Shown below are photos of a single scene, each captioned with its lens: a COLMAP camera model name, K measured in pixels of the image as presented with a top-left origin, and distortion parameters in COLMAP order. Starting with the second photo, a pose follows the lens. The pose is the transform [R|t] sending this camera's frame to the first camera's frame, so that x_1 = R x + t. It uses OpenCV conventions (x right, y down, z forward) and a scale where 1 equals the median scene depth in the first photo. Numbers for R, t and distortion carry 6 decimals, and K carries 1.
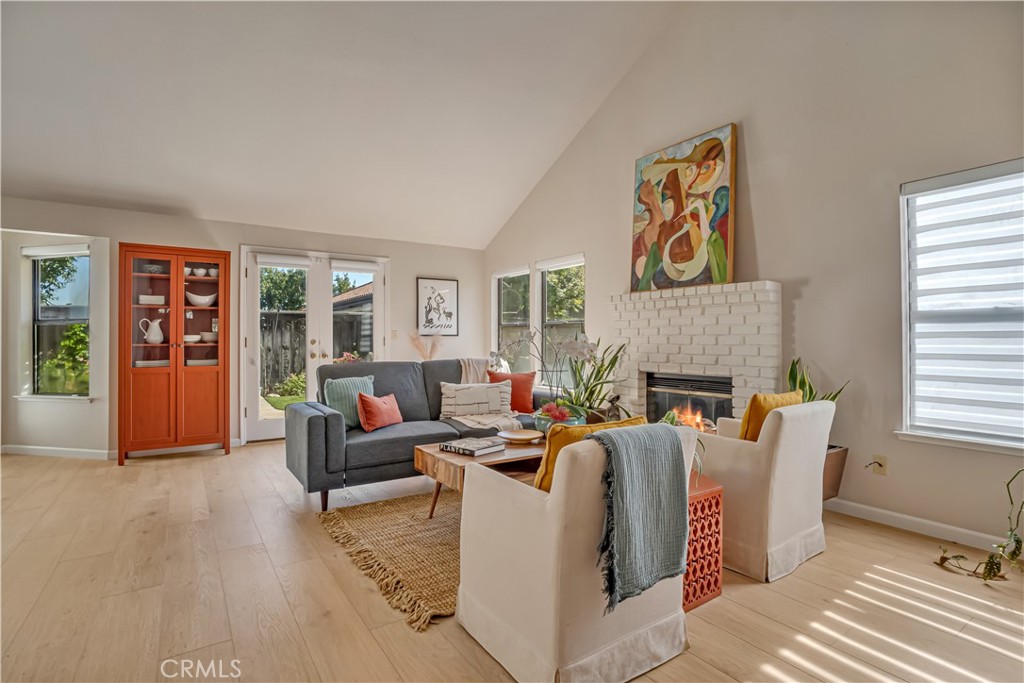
lens RADIAL K [[493.6, 0, 512.0], [0, 493.6, 341.5], [0, 0, 1]] dist [-0.062818, 0.022368]
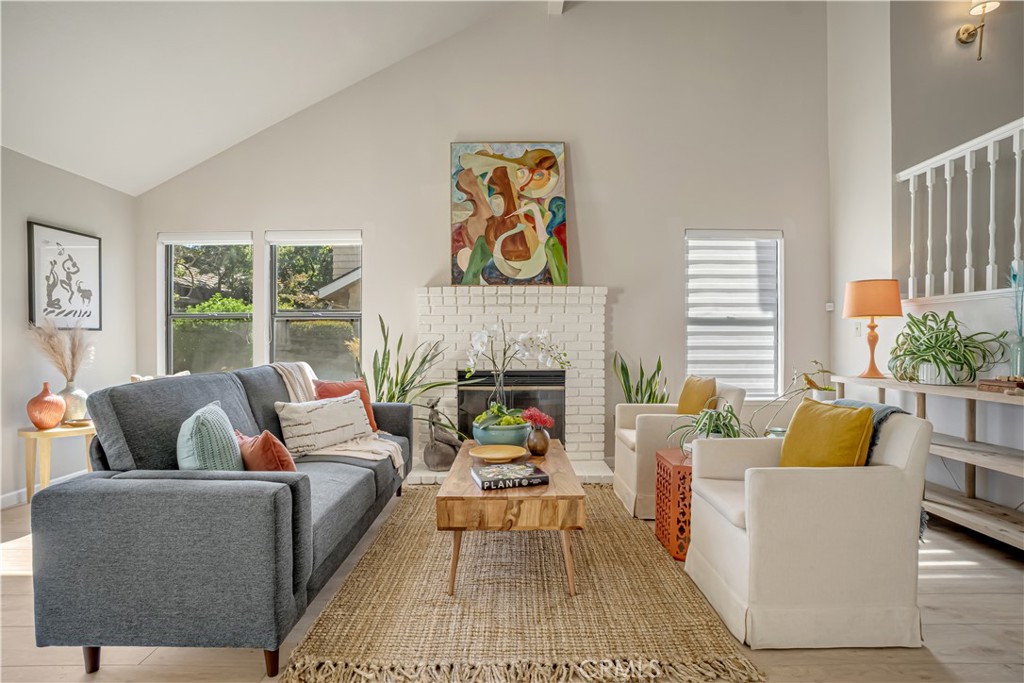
lens RADIAL K [[493.6, 0, 512.0], [0, 493.6, 341.5], [0, 0, 1]] dist [-0.062818, 0.022368]
pose [[0.565935, -0.004010, 0.824440, -0.495828], [0.003670, 0.999991, 0.002344, 0.003915], [-0.824442, 0.001699, 0.565944, 0.421422]]
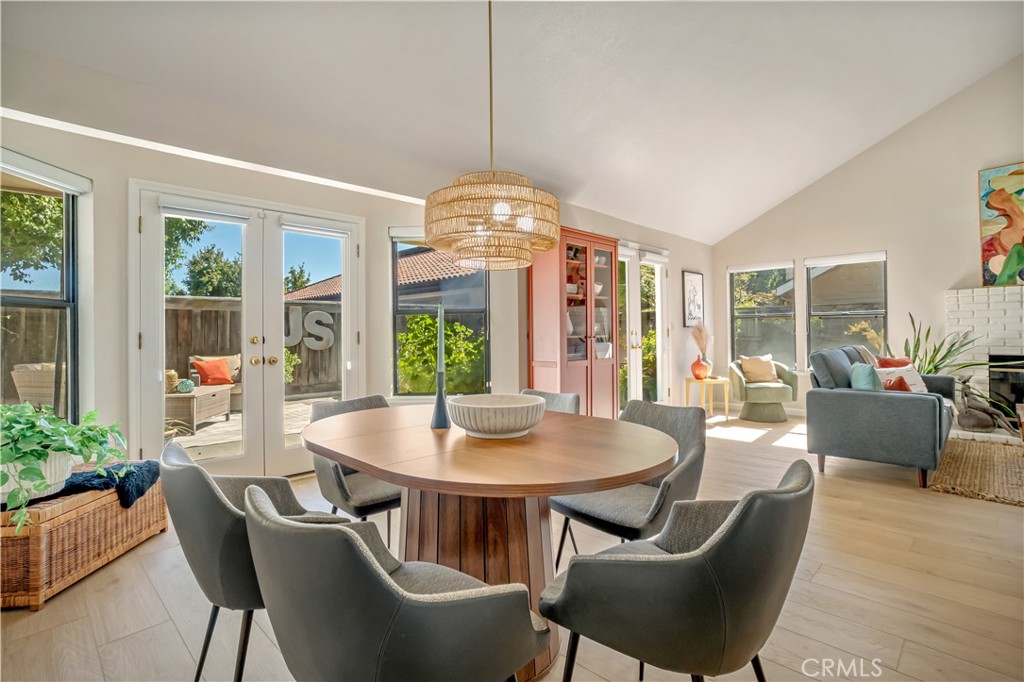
lens RADIAL K [[493.5, 0, 489.3], [0, 493.5, 333.2], [0, 0, 1]] dist [-0.059381, 0.026196]
pose [[0.986375, -0.008989, 0.164264, -1.184377], [0.010107, 0.999931, -0.005973, 0.004814], [-0.164199, 0.007552, 0.986398, 0.096068]]
